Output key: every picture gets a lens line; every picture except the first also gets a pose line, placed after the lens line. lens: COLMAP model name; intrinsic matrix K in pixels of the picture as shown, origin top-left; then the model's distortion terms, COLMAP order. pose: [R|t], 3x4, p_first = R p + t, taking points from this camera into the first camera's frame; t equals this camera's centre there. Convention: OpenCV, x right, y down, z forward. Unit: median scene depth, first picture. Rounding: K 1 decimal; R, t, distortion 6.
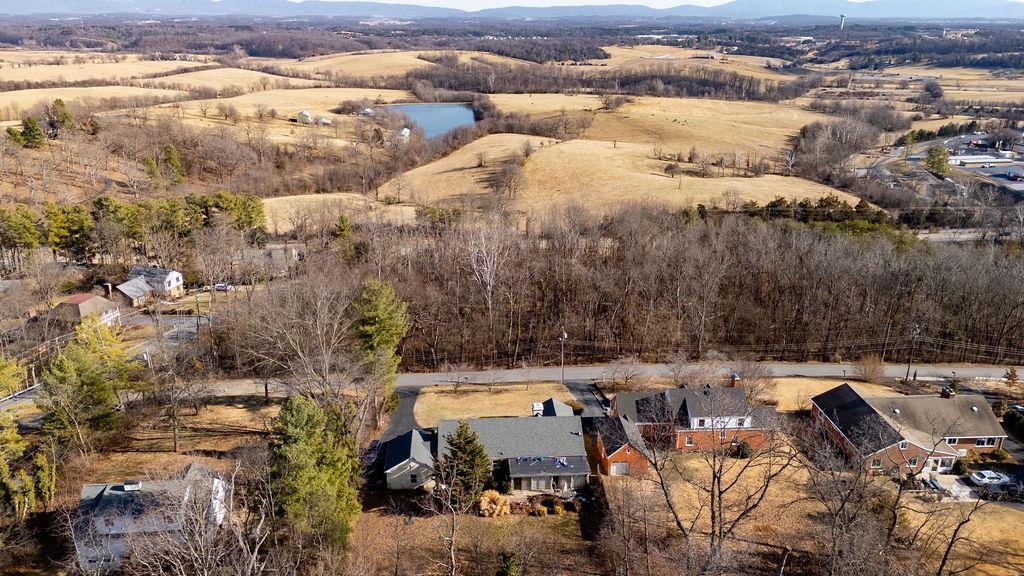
lens RADIAL K [[760.1, 0, 508.9], [0, 760.1, 295.4], [0, 0, 1]] dist [0.066311, -0.057490]
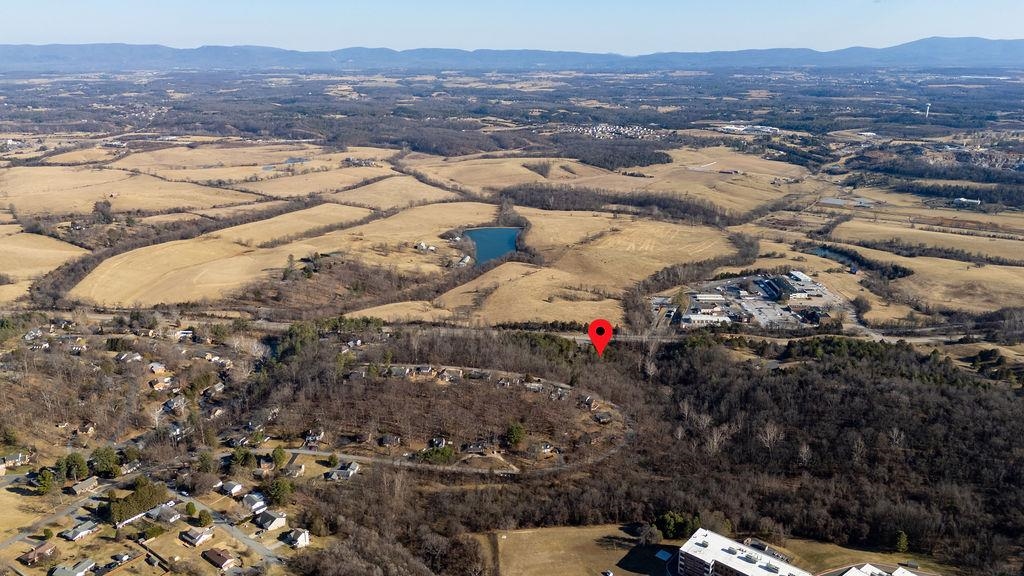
lens RADIAL K [[760.1, 0, 512.1], [0, 760.1, 287.3], [0, 0, 1]] dist [0.066311, -0.057490]
pose [[0.979387, 0.054277, -0.194564, 0.197489], [-0.064186, 0.996924, -0.044984, -0.030022], [0.191524, 0.056545, 0.979858, -0.491828]]
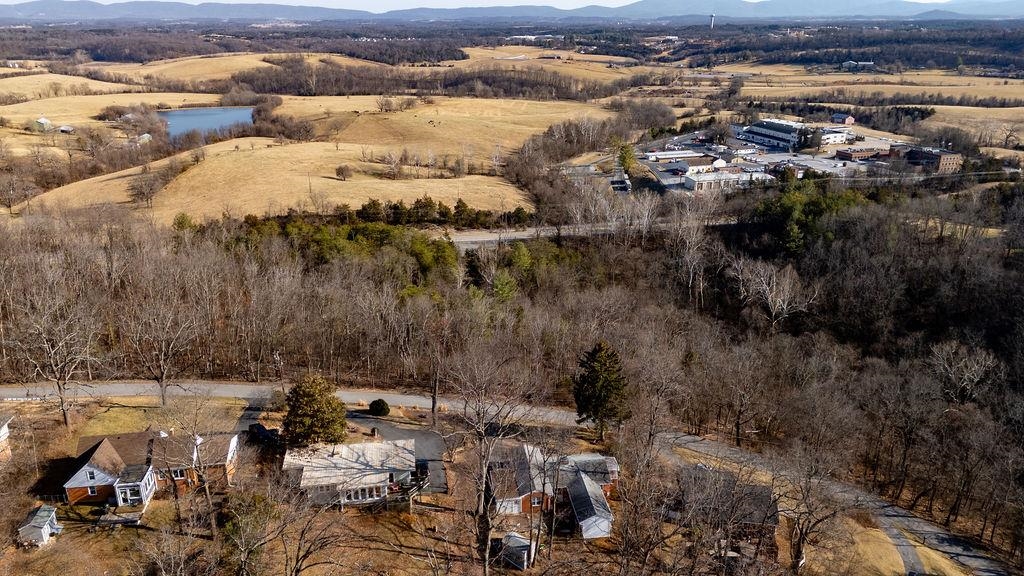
lens RADIAL K [[760.1, 0, 512.9], [0, 760.1, 289.4], [0, 0, 1]] dist [0.066311, -0.057490]
pose [[0.993860, -0.045149, 0.101017, 0.114063], [0.045997, 0.998923, -0.006086, 0.000573], [-0.100633, 0.010695, 0.994866, 0.000842]]
